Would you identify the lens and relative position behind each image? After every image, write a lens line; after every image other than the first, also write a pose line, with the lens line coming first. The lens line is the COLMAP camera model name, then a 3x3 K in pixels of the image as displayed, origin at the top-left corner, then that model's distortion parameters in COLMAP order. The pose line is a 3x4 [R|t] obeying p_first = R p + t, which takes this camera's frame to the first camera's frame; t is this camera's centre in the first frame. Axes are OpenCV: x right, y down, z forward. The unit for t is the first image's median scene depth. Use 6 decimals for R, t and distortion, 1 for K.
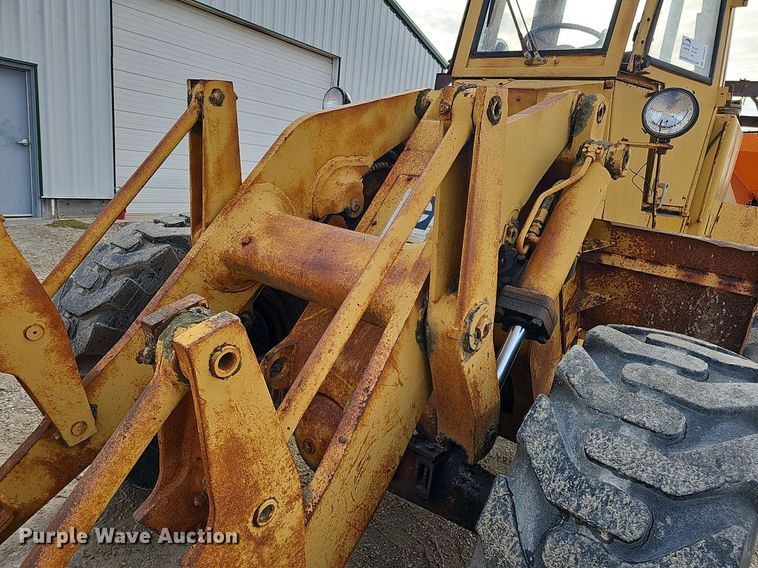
lens RADIAL K [[503.8, 0, 383.6], [0, 503.8, 286.4], [0, 0, 1]] dist [0.023740, -0.007015]
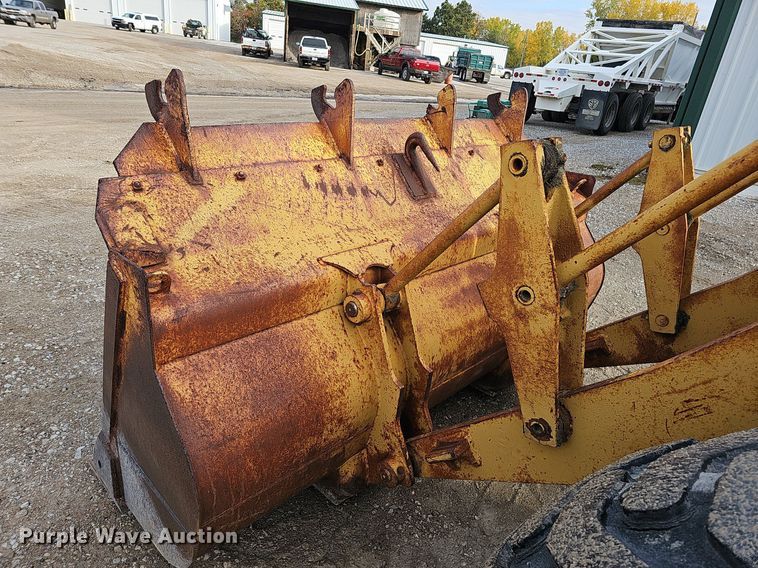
lens RADIAL K [[503.8, 0, 378.0], [0, 503.8, 284.0], [0, 0, 1]] dist [0.023740, -0.007015]
pose [[-0.090586, 0.296970, -0.950581, 0.601350], [-0.352956, 0.882973, 0.309483, 0.061020], [0.931244, 0.363548, 0.024833, 0.287868]]
